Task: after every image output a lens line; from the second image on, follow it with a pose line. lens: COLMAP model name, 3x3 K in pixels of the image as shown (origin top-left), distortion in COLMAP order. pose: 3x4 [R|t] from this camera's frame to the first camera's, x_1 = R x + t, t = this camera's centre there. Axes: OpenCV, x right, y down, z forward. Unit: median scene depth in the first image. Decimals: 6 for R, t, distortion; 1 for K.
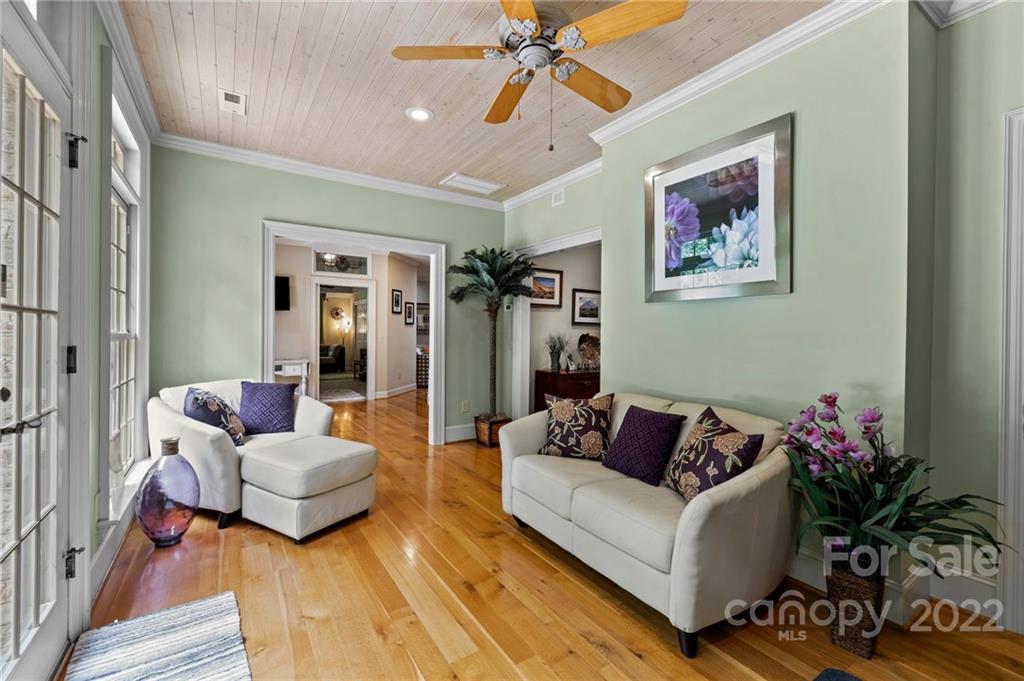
lens RADIAL K [[434.1, 0, 509.4], [0, 434.1, 335.6], [0, 0, 1]] dist [-0.000813, 0.000058]
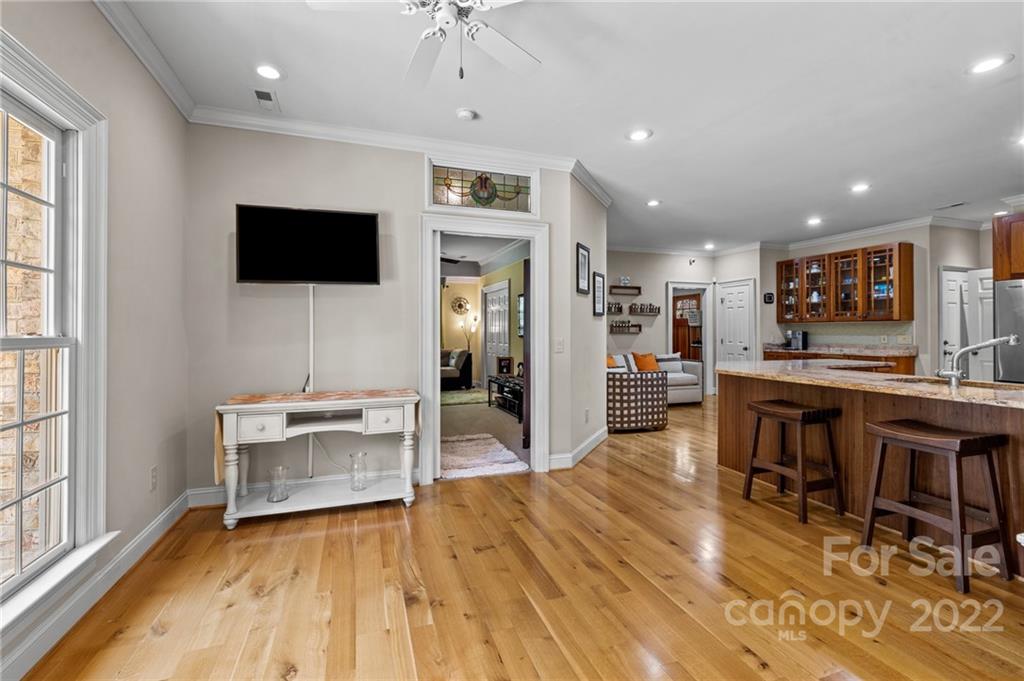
lens RADIAL K [[434.1, 0, 509.4], [0, 434.1, 335.6], [0, 0, 1]] dist [-0.000813, 0.000058]
pose [[0.970037, -0.005747, -0.242891, -0.226319], [0.006472, 0.999977, 0.002189, -0.003776], [0.242872, -0.003695, 0.970051, 0.506806]]
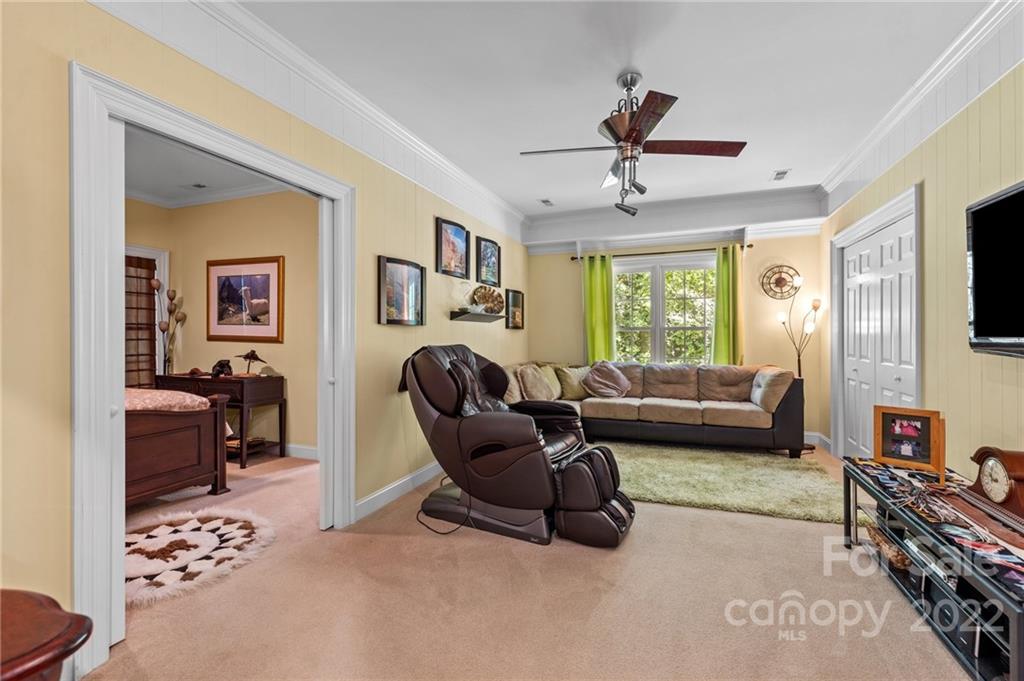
lens RADIAL K [[448.8, 0, 507.8], [0, 448.8, 336.4], [0, 0, 1]] dist [0.001756, 0.000227]
pose [[0.576830, -0.006483, -0.816839, -0.349789], [0.004117, 0.999979, -0.005029, -0.006293], [0.816854, -0.000462, 0.576844, 0.942093]]
